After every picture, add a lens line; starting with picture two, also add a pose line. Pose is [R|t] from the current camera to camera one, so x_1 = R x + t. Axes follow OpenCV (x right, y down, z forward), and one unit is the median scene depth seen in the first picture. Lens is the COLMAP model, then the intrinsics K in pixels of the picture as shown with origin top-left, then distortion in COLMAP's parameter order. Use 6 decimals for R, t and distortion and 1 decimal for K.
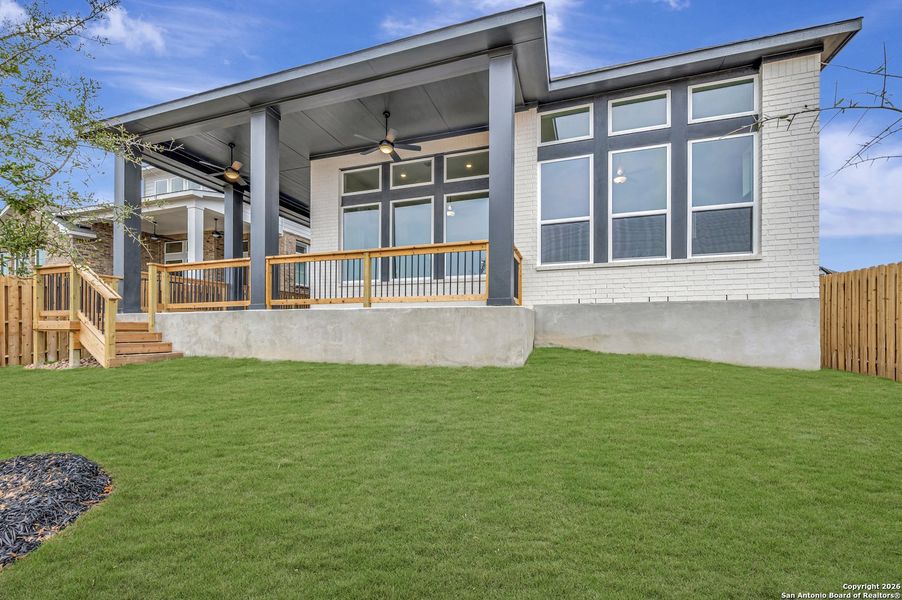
lens RADIAL K [[387.9, 0, 452.9], [0, 387.9, 333.1], [0, 0, 1]] dist [-0.001469, 0.000004]
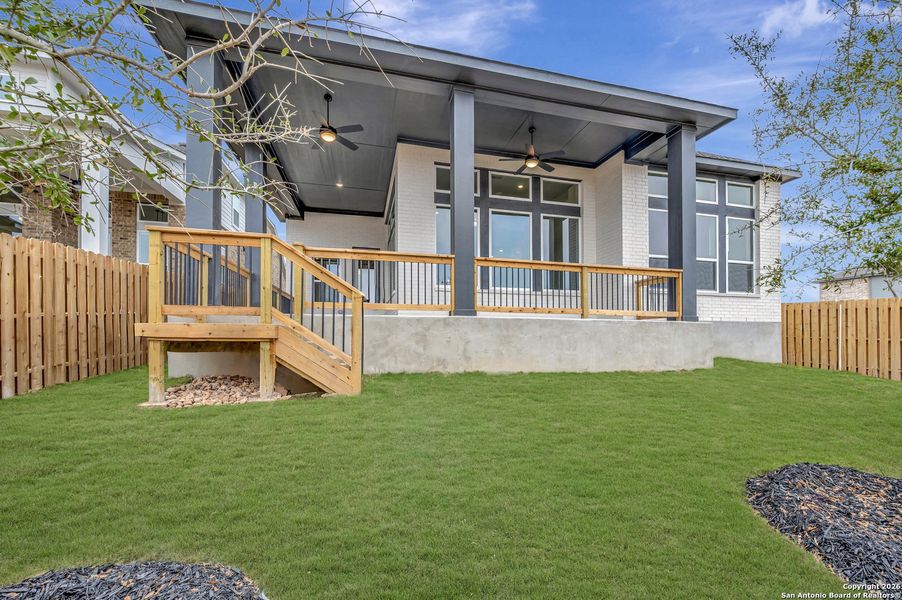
lens RADIAL K [[387.9, 0, 454.2], [0, 387.9, 337.5], [0, 0, 1]] dist [-0.001469, 0.000004]
pose [[0.833397, 0.004967, 0.552652, -1.033969], [-0.001609, 0.999977, -0.006562, -0.006082], [-0.552672, 0.004579, 0.833386, 0.296276]]
